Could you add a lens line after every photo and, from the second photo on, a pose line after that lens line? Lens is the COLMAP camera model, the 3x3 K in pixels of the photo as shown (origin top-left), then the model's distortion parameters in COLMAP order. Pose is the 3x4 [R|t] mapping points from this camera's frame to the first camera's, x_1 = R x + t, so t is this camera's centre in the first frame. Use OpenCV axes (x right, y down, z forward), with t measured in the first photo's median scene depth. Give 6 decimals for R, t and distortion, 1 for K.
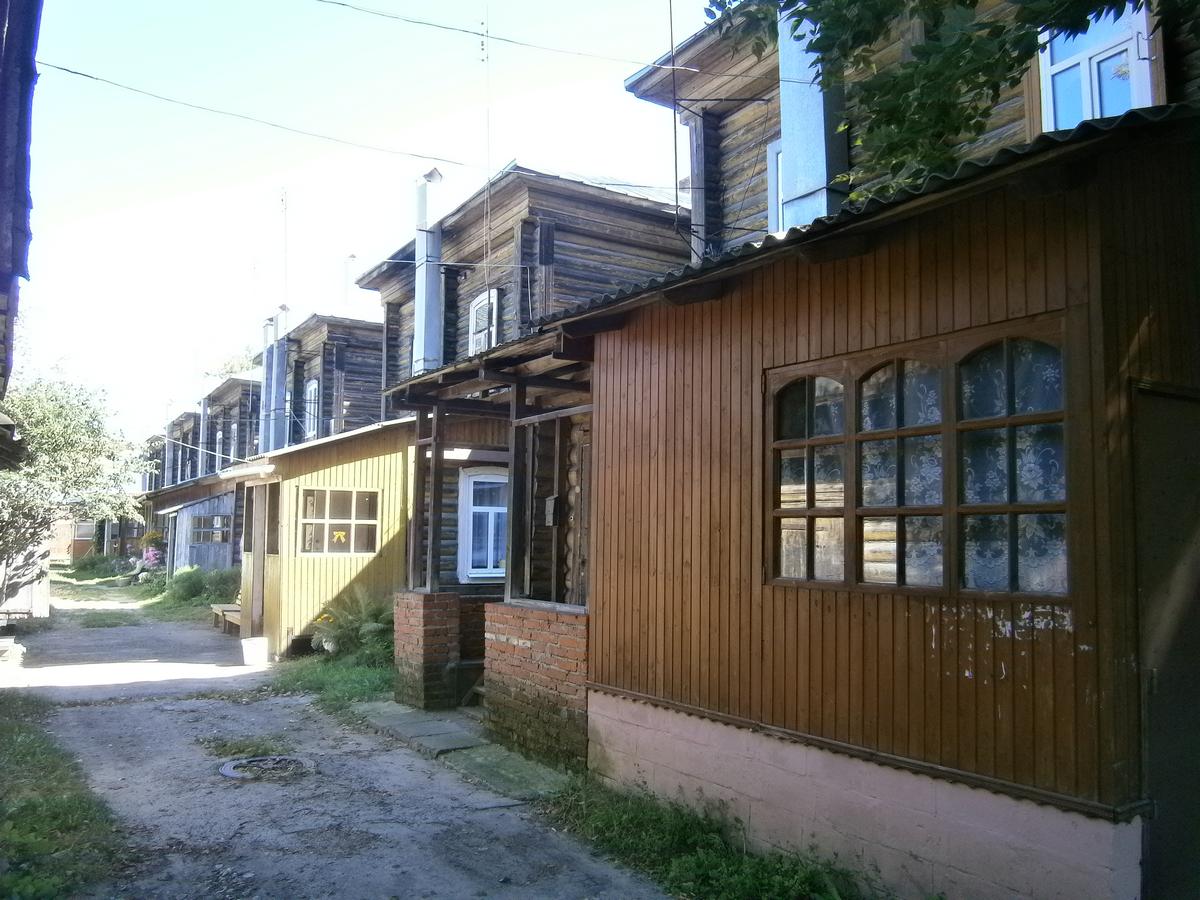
lens RADIAL K [[970.6, 0, 600.0], [0, 970.6, 450.0], [0, 0, 1]] dist [-0.063893, 0.065606]
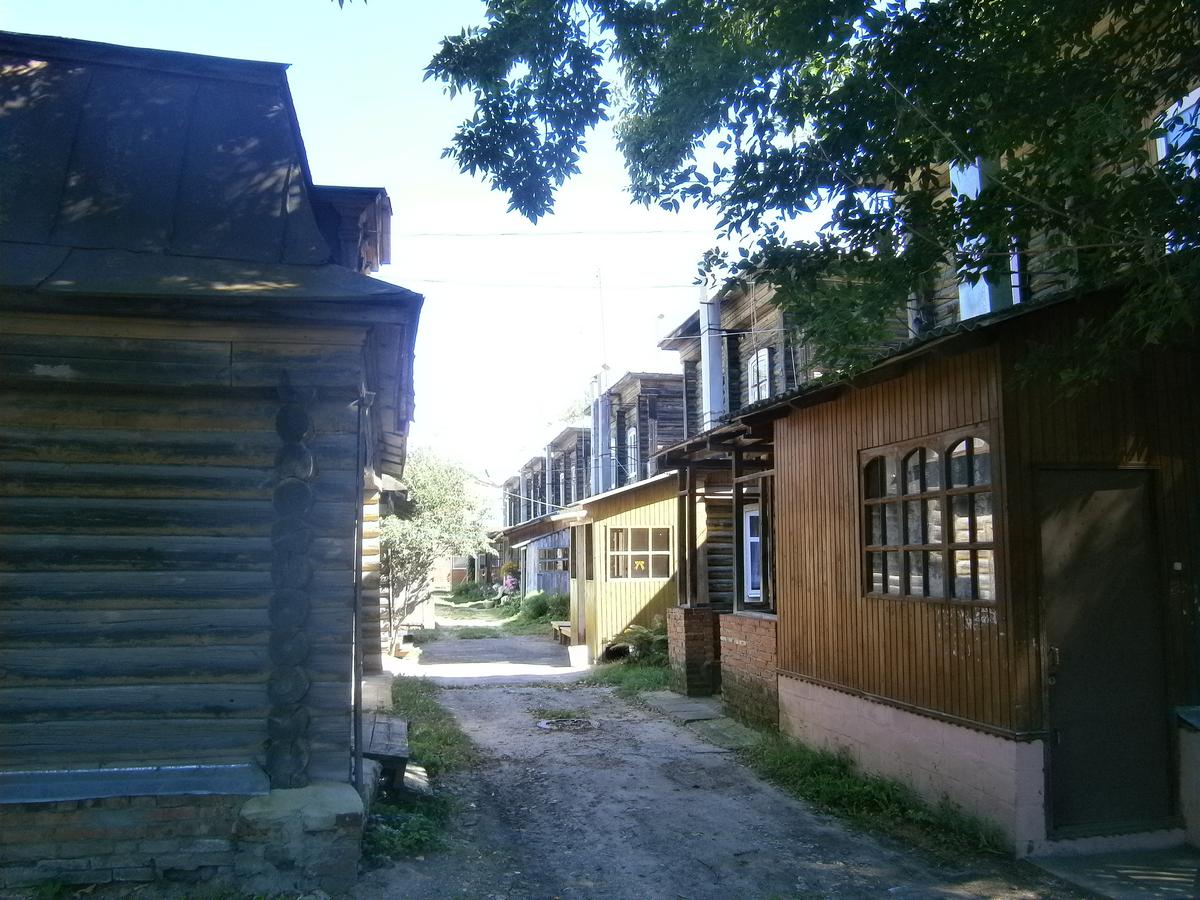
lens RADIAL K [[970.6, 0, 600.0], [0, 970.6, 450.0], [0, 0, 1]] dist [-0.063893, 0.065606]
pose [[0.938717, -0.055764, -0.340149, 0.157486], [0.047795, 0.998352, -0.031768, -0.029378], [0.341360, 0.013564, 0.939835, -0.267030]]
